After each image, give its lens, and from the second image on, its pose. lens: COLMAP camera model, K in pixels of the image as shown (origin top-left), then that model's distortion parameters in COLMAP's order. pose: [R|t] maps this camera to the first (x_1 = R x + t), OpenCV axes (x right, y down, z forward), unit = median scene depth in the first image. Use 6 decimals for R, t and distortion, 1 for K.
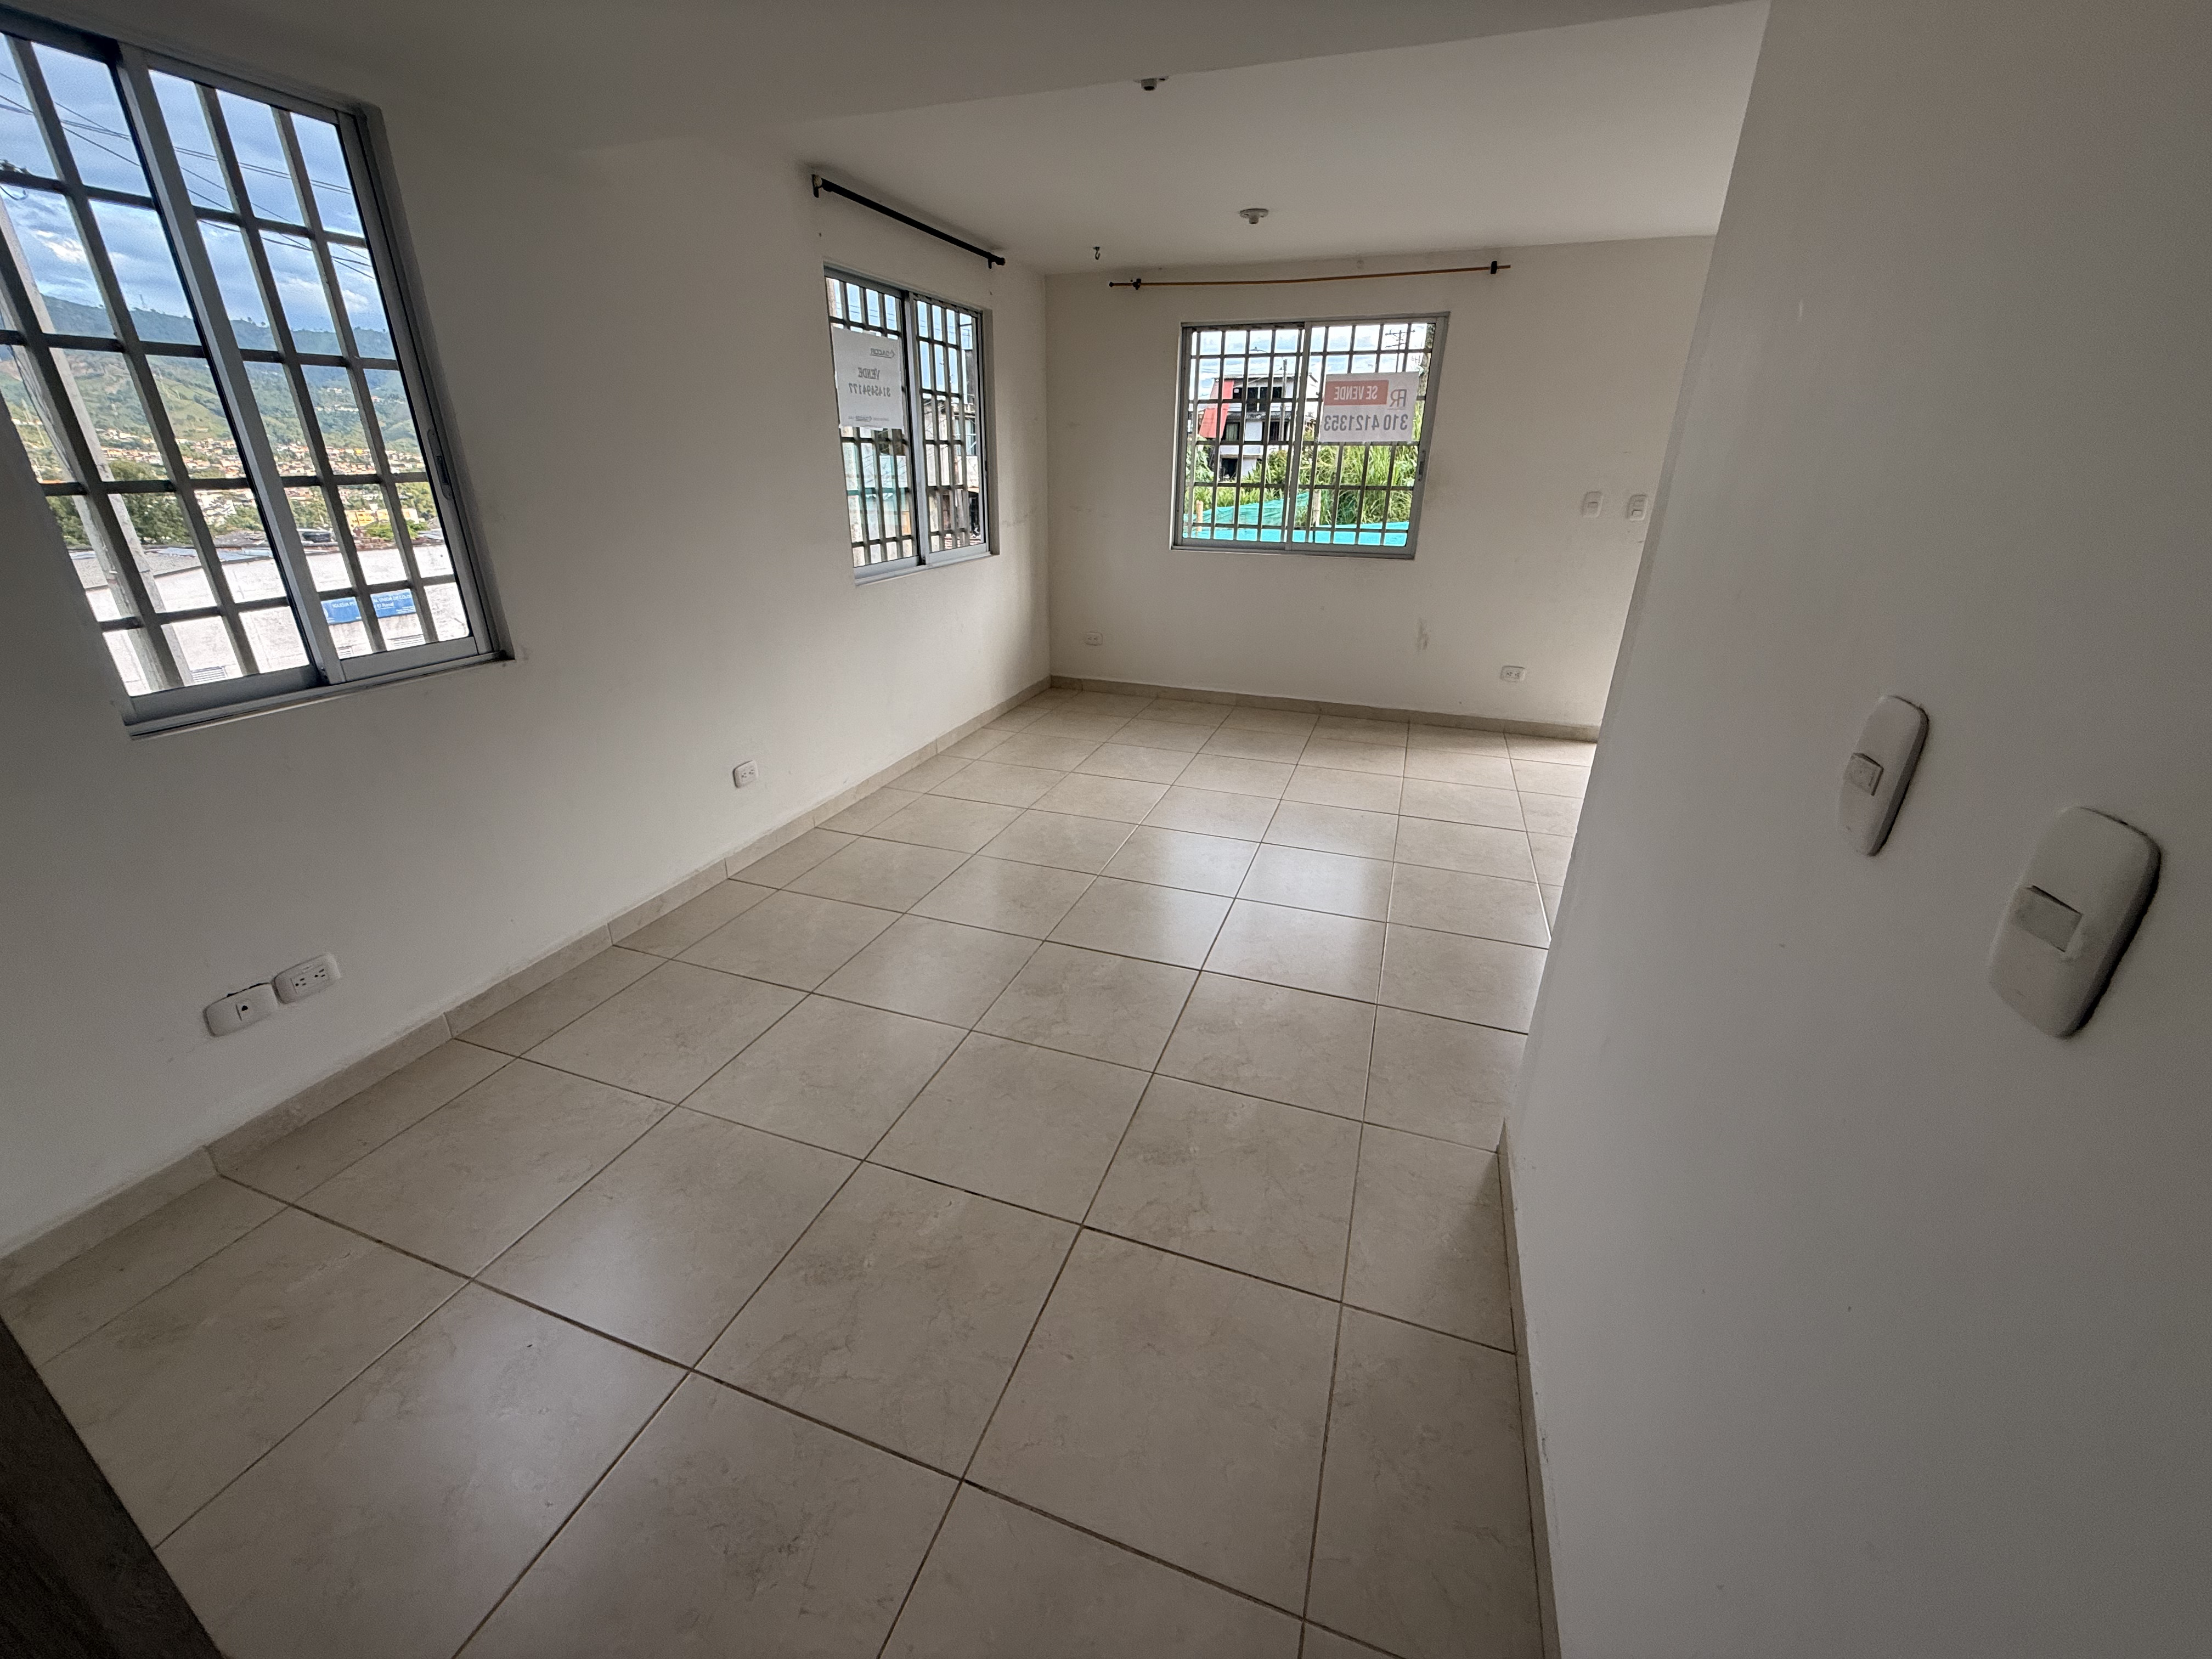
lens RADIAL K [[881.6, 0, 1101.4], [0, 881.6, 831.7], [0, 0, 1]] dist [-0.000030, 0.000478]
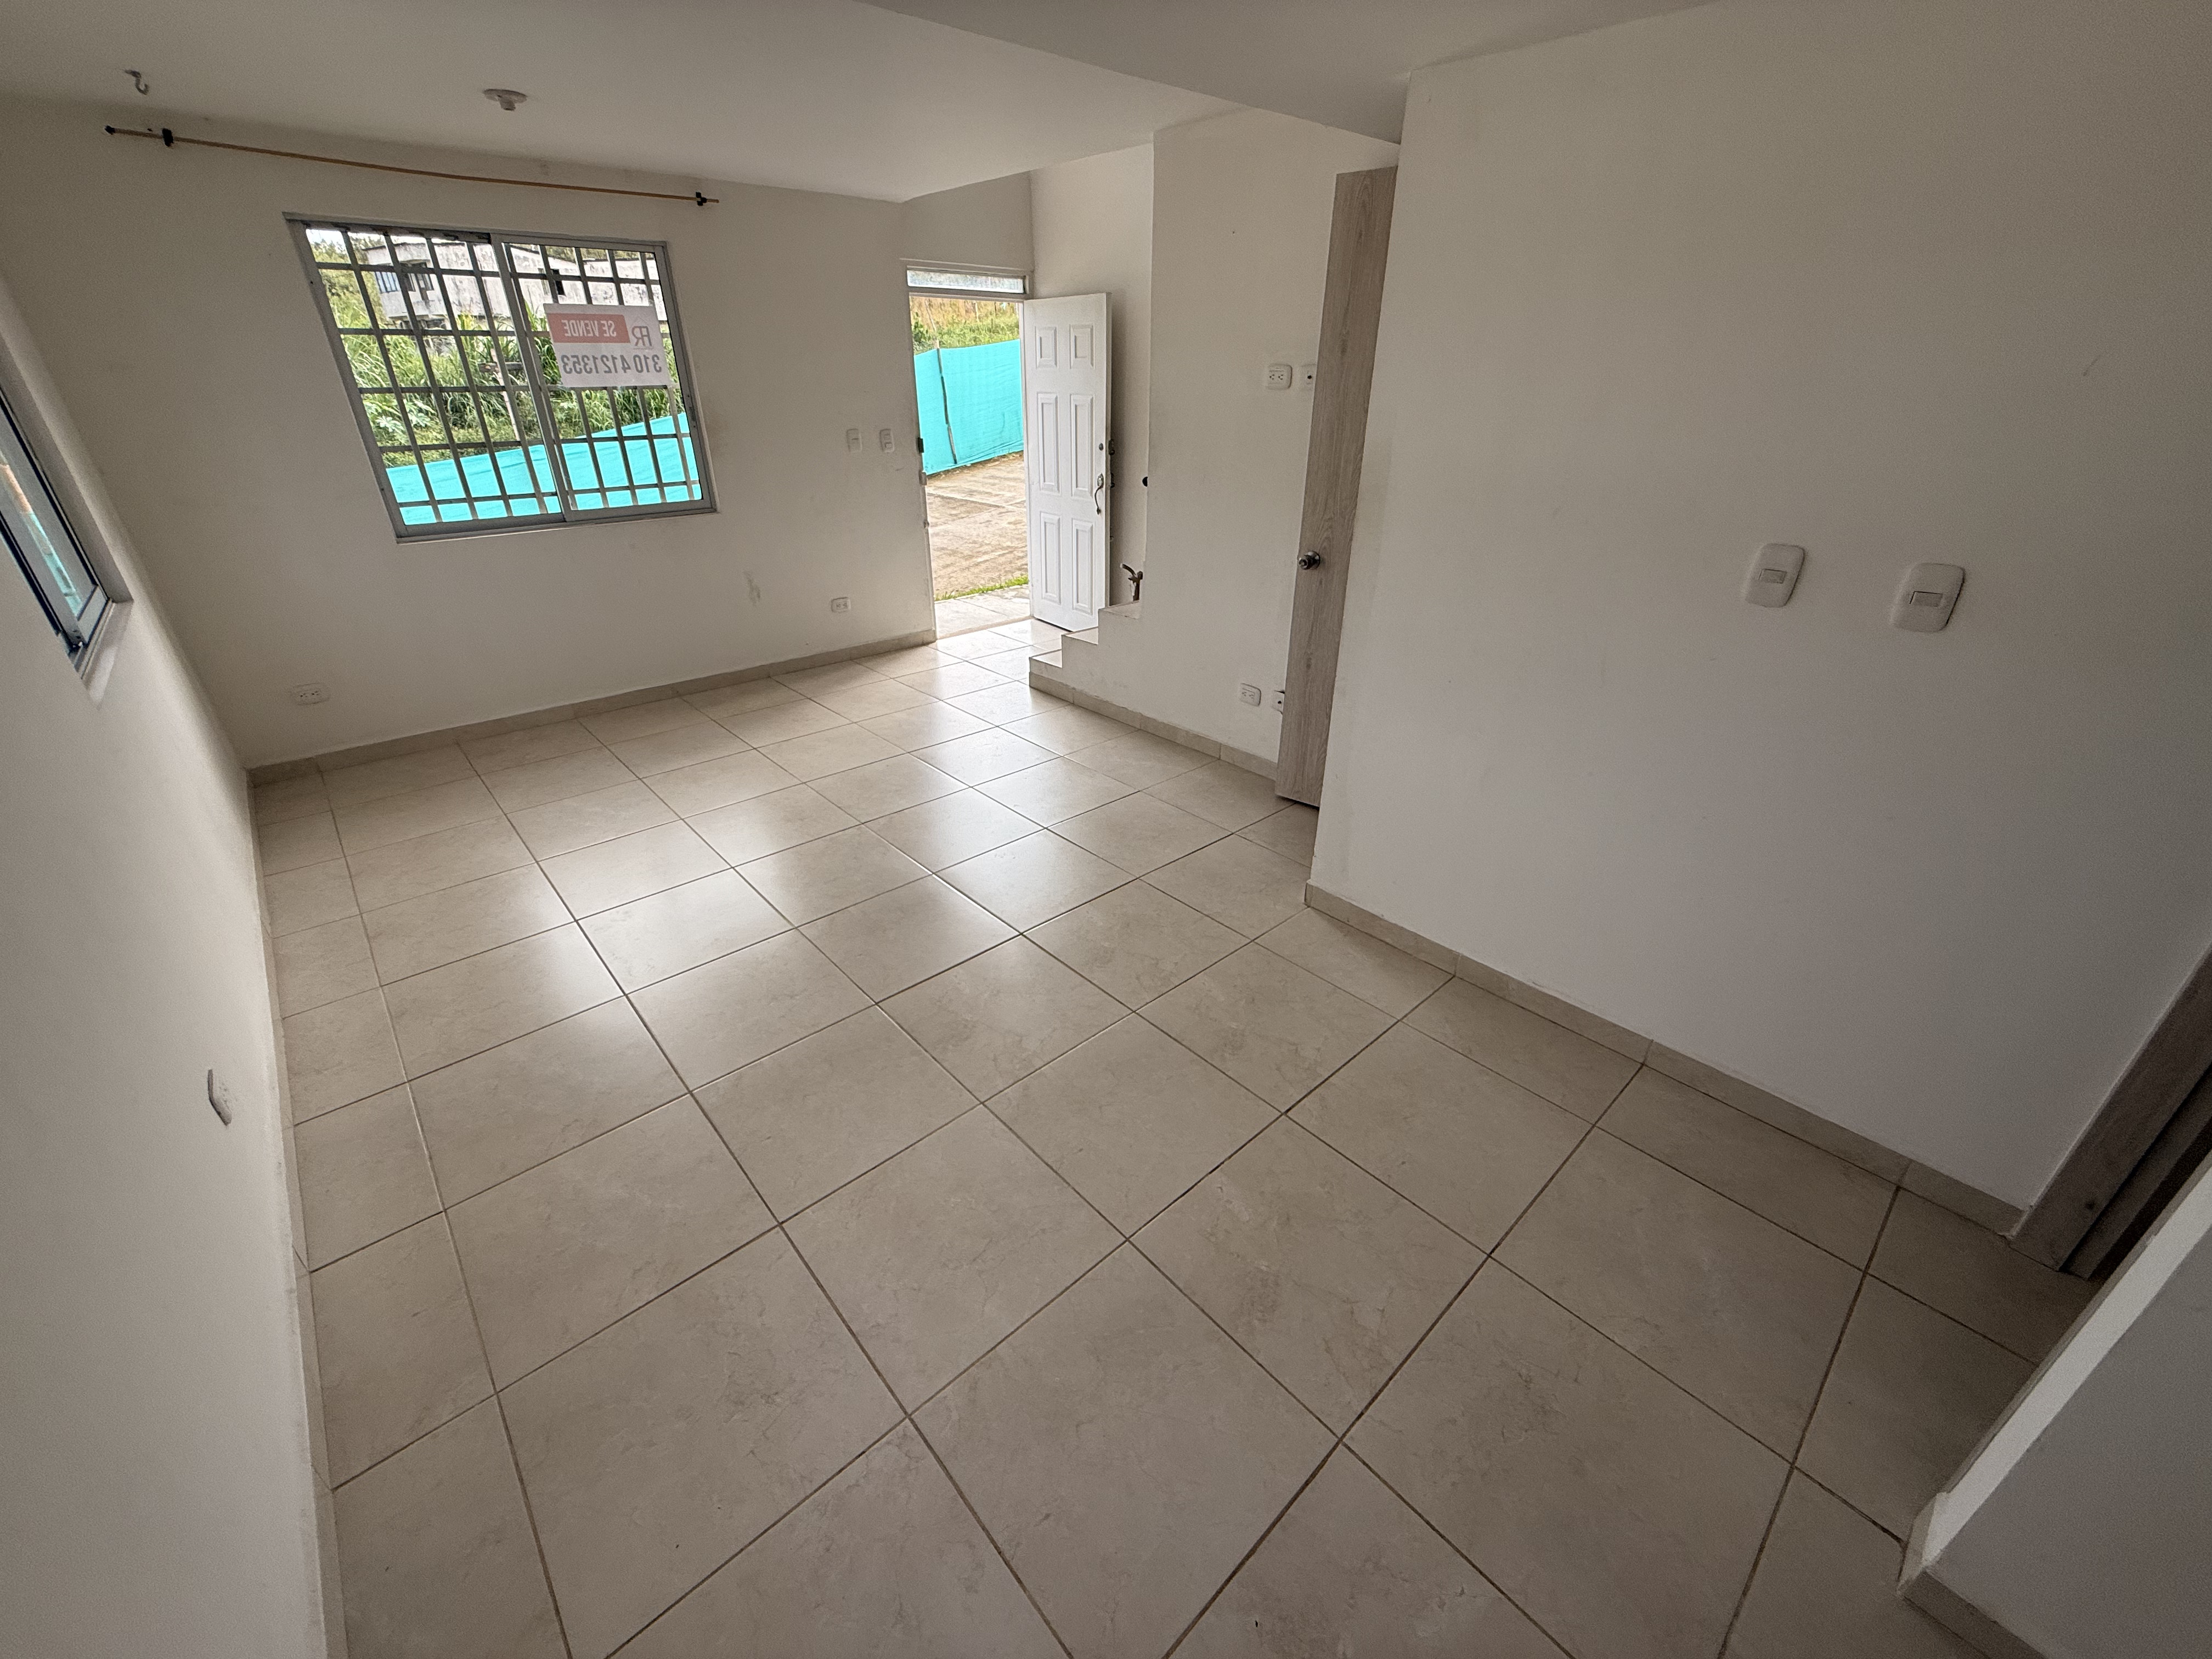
lens RADIAL K [[881.6, 0, 1105.1], [0, 881.6, 827.1], [0, 0, 1]] dist [-0.000030, 0.000478]
pose [[0.475551, -0.414206, 0.776070, -0.341923], [0.351955, 0.898111, 0.263675, -0.111905], [-0.806213, 0.147751, 0.572879, 0.176442]]
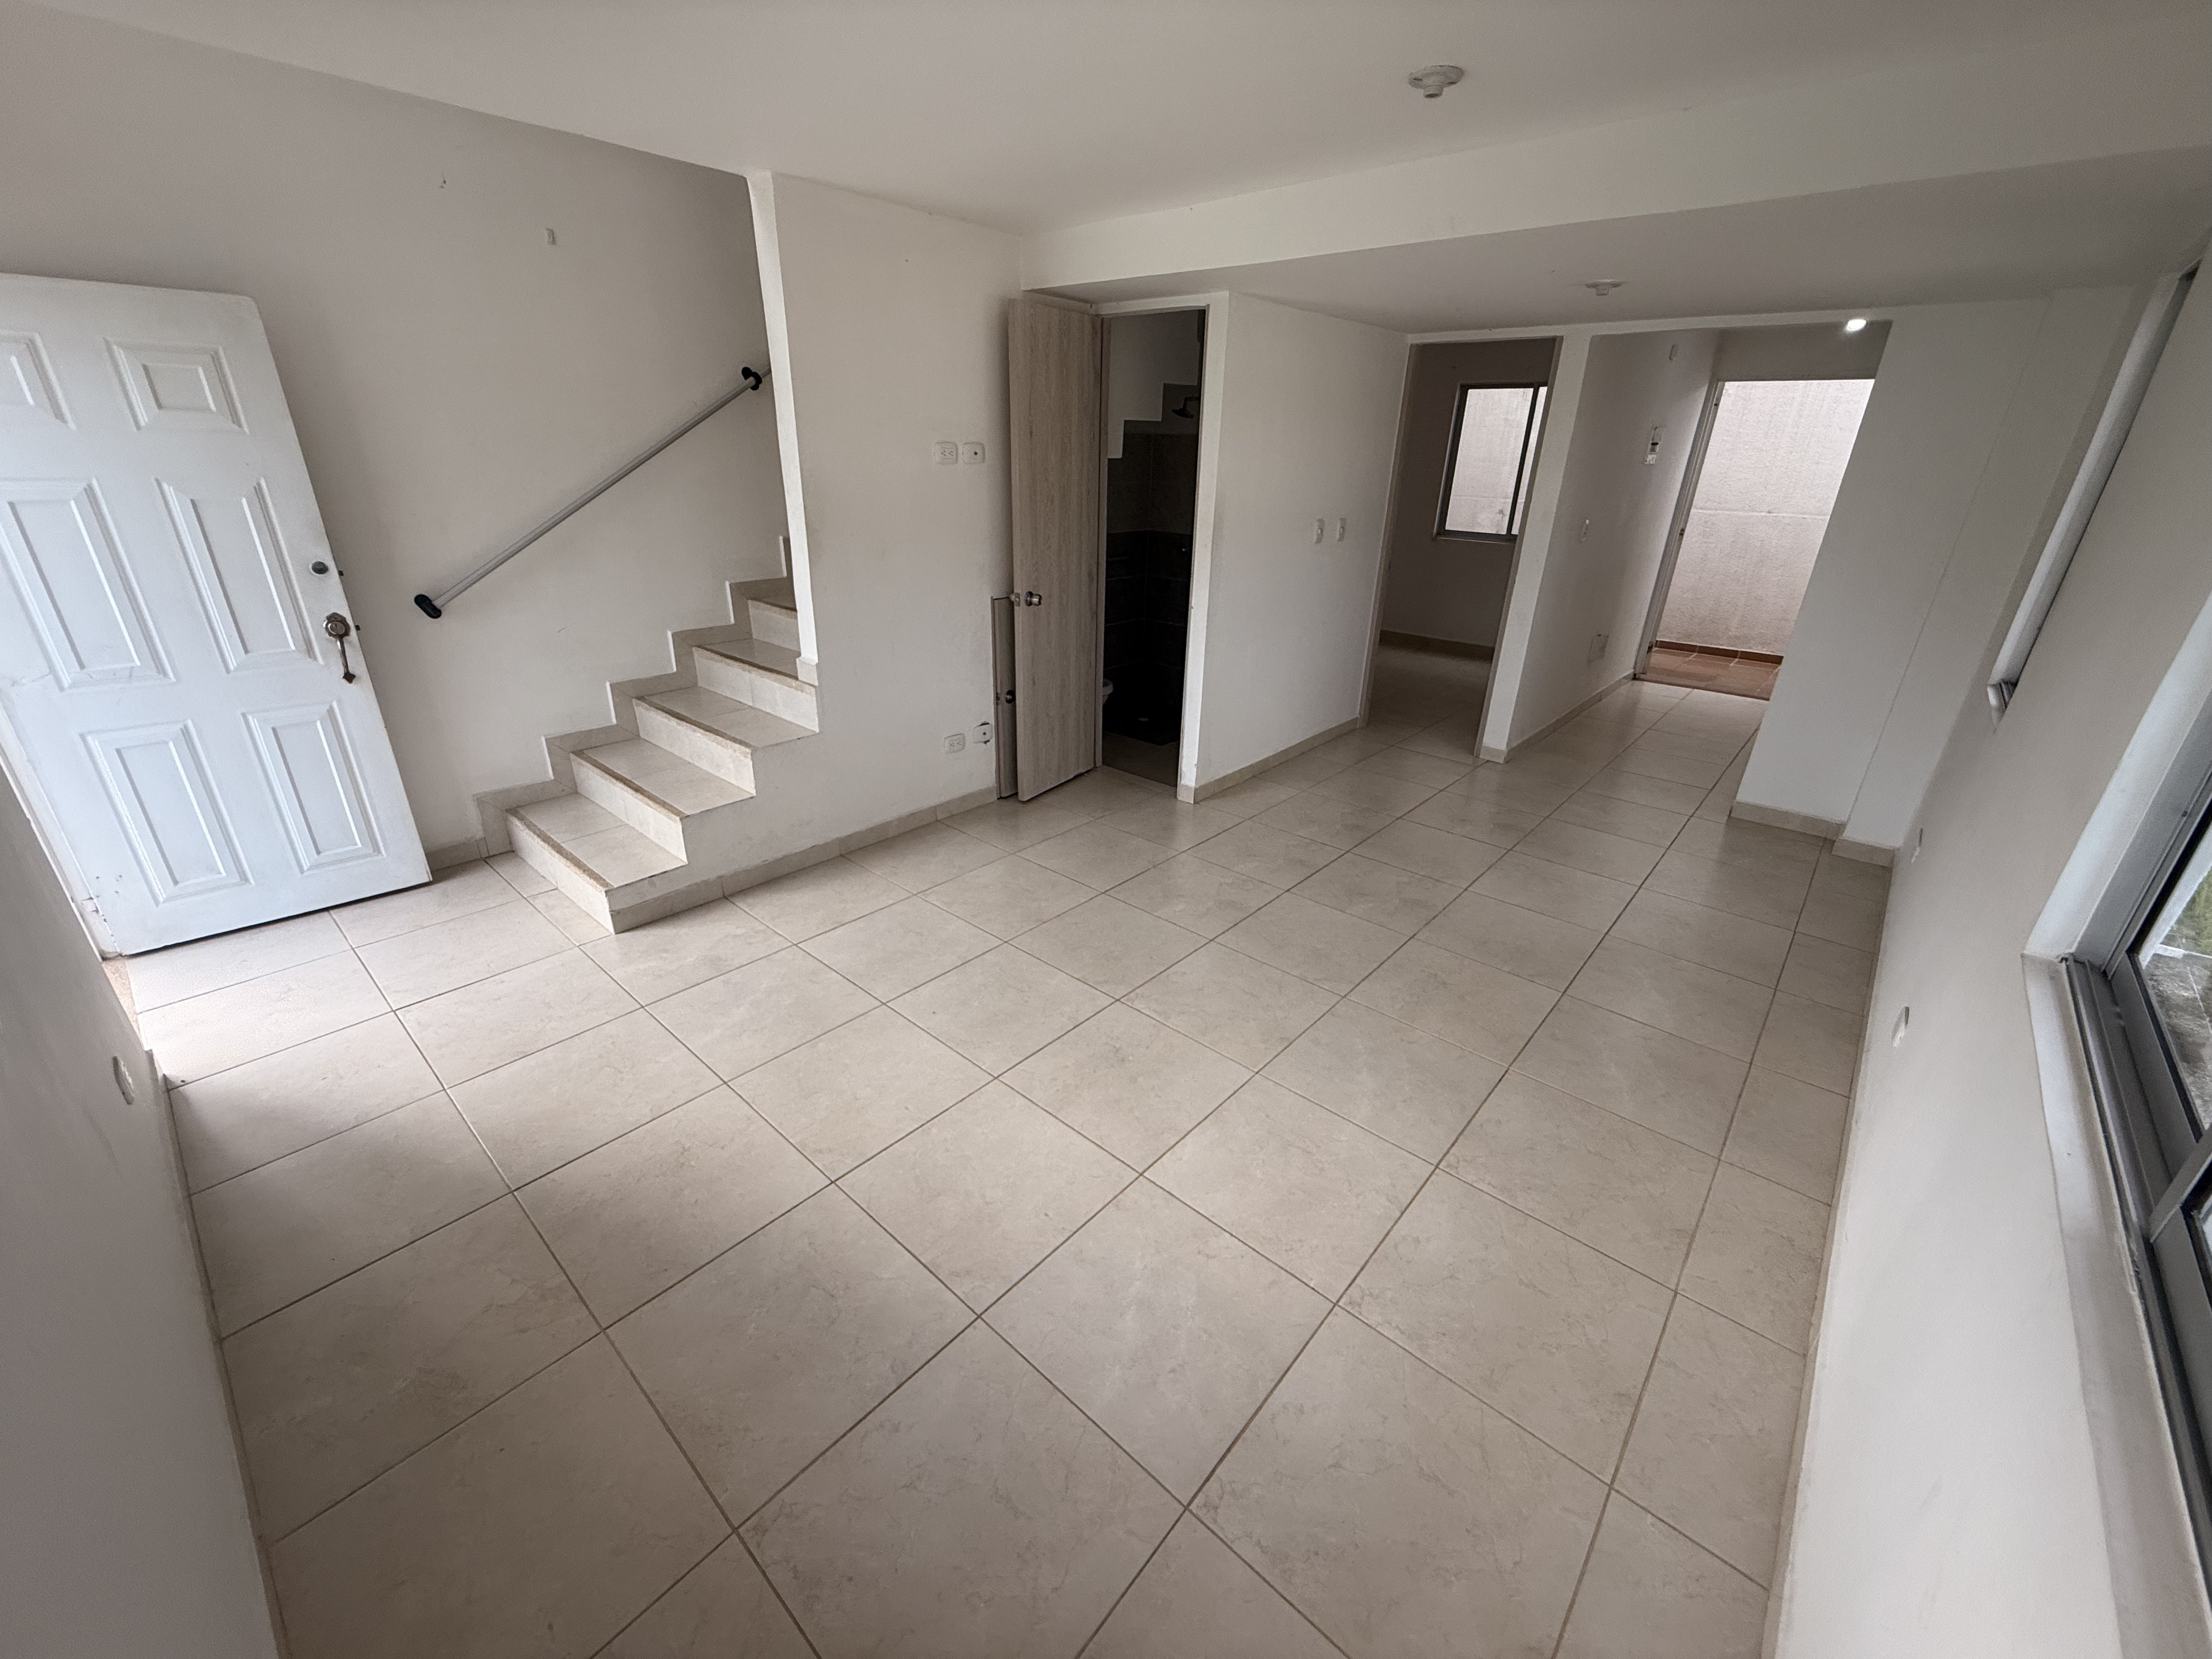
lens RADIAL K [[881.6, 0, 1094.5], [0, 881.6, 827.0], [0, 0, 1]] dist [-0.000030, 0.000478]
pose [[-0.923880, -0.177632, 0.338958, -0.027792], [0.123414, 0.700118, 0.703281, -0.493258], [-0.362236, 0.691579, -0.624902, 1.064855]]
